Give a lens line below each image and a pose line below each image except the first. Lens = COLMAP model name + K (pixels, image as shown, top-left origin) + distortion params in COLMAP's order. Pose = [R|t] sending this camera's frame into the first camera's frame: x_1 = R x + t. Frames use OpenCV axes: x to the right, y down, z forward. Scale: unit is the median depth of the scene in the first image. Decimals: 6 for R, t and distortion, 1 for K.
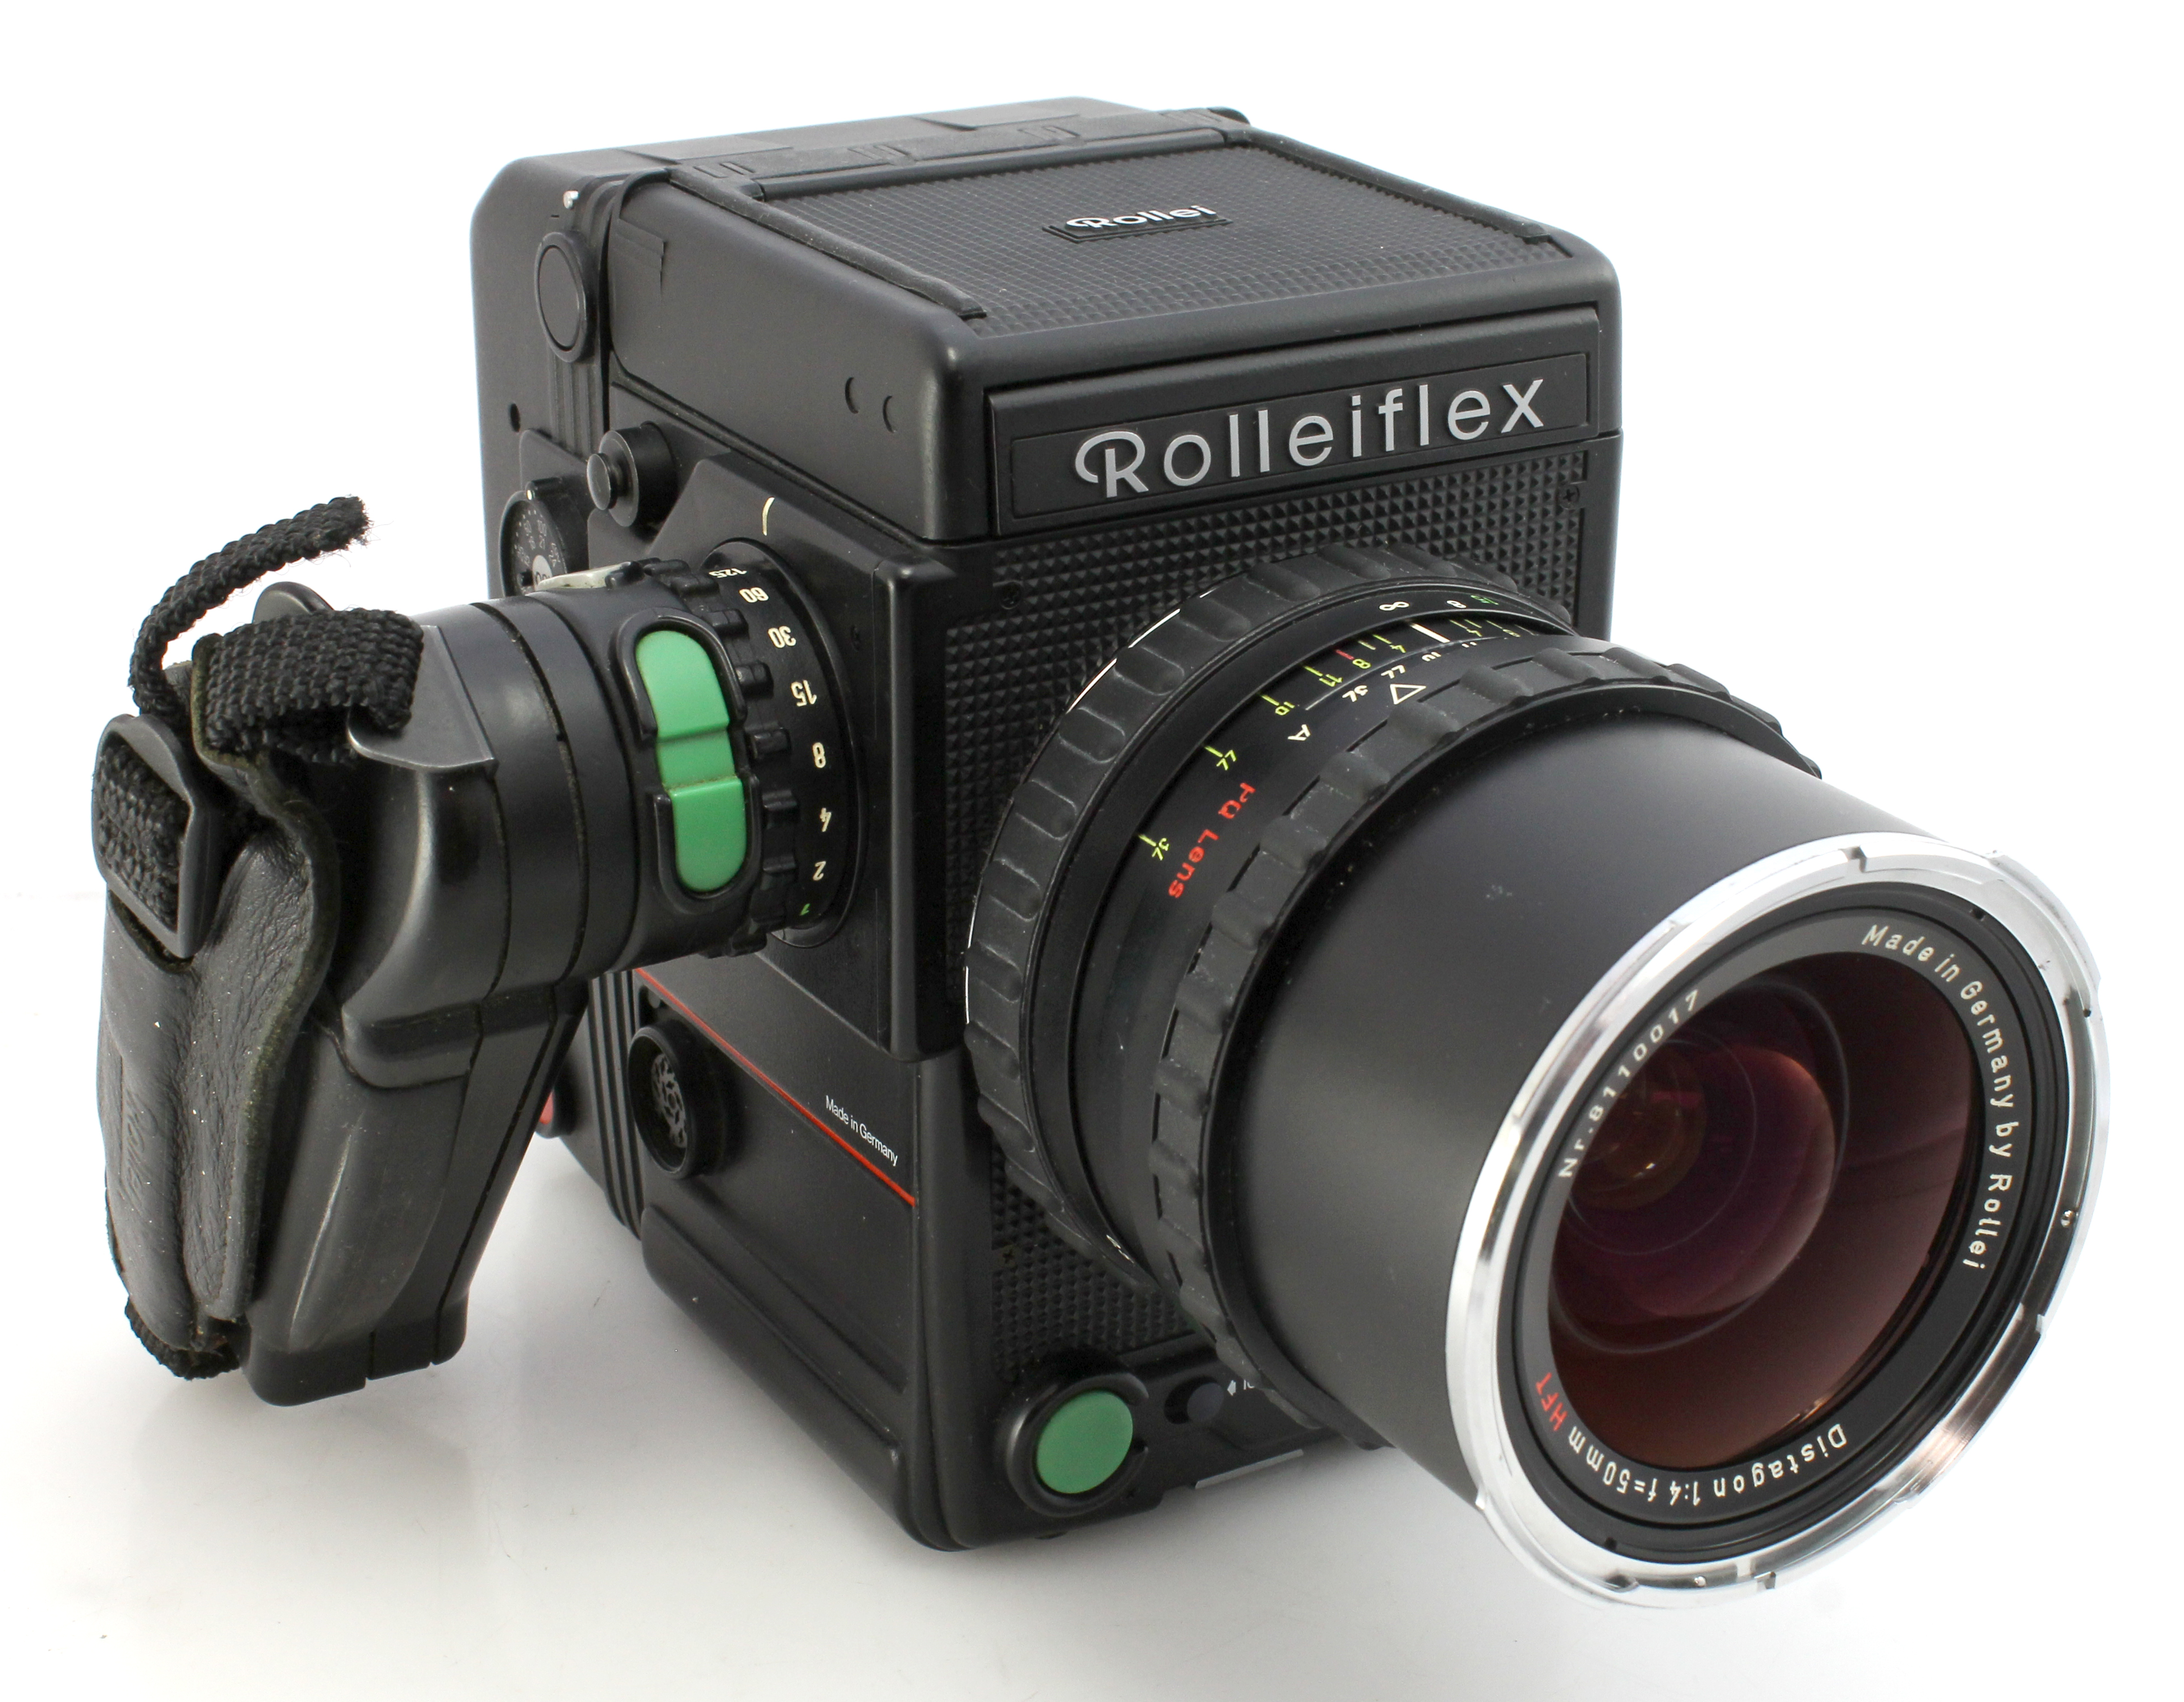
lens RADIAL K [[3902.7, 0, 1097.6], [0, 3902.7, 873.6], [0, 0, 1]] dist [0.017740, 0.000000]
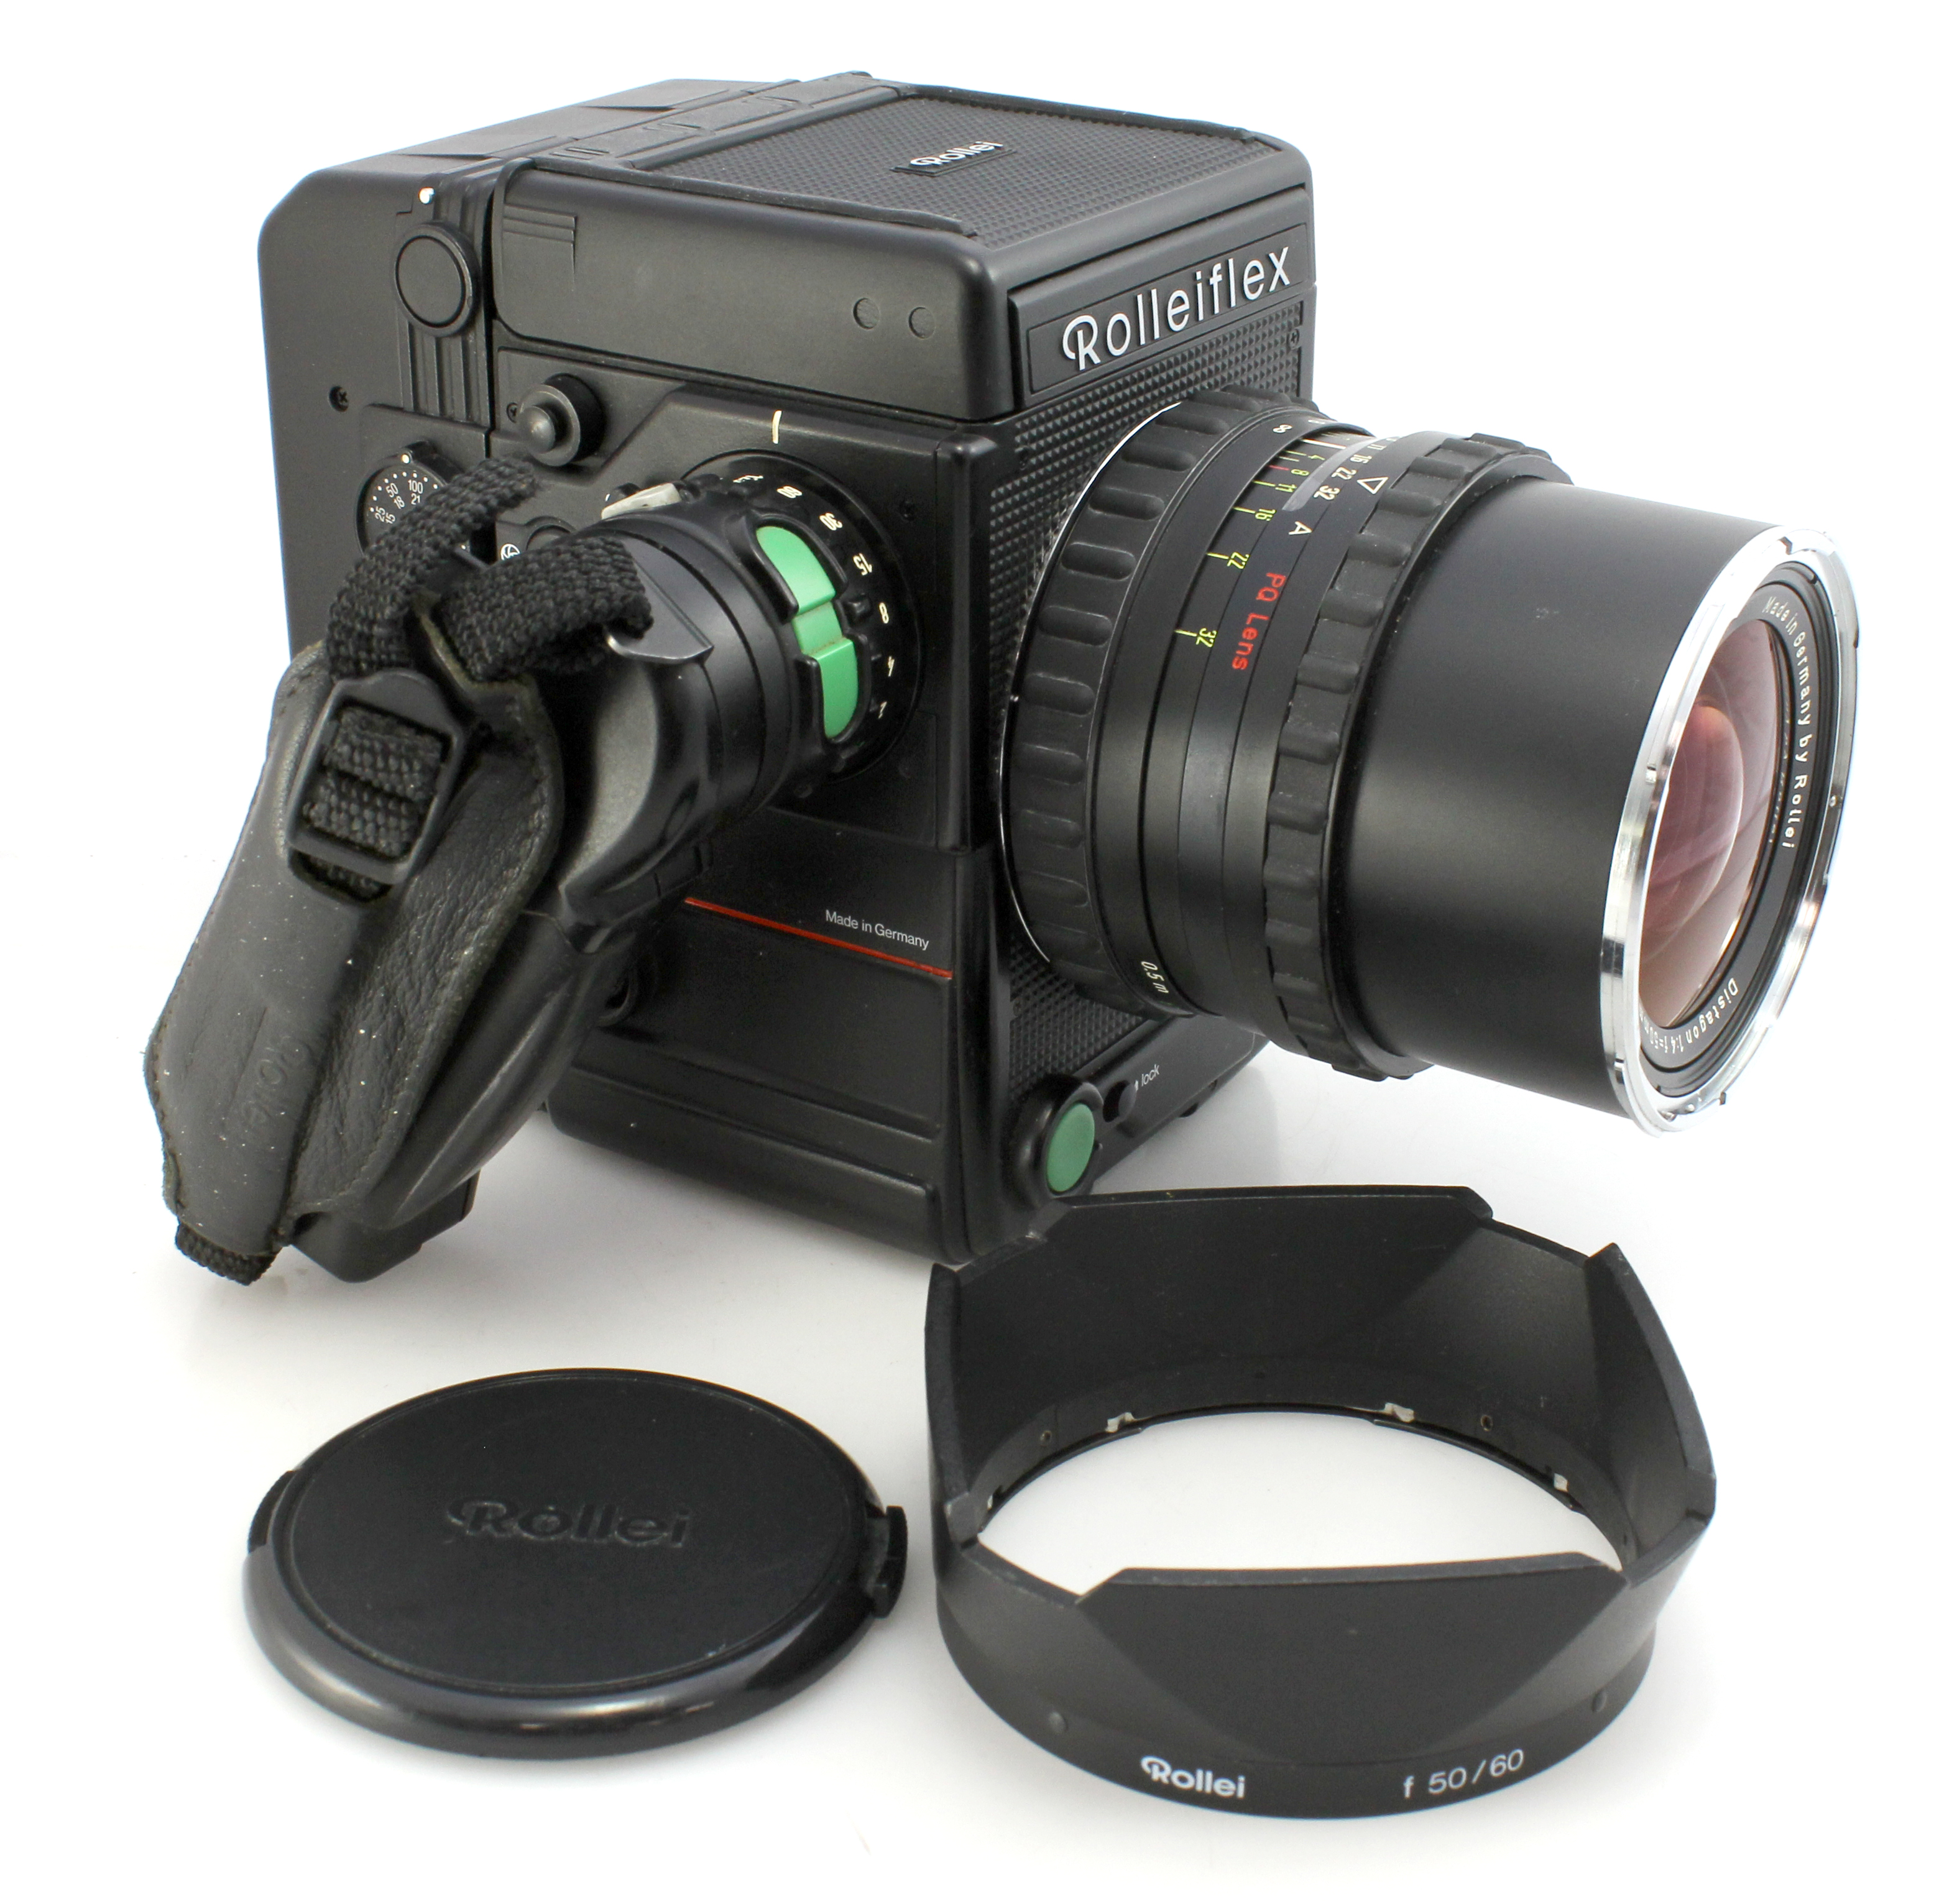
lens RADIAL K [[3518.3, 0, 965.5], [0, 3518.3, 935.2], [0, 0, 1]] dist [-0.044045, 0.000000]
pose [[0.899680, -0.185771, 0.395050, -0.497843], [0.172343, 0.982578, 0.069562, -0.003769], [-0.401090, 0.005500, 0.916022, -0.007471]]
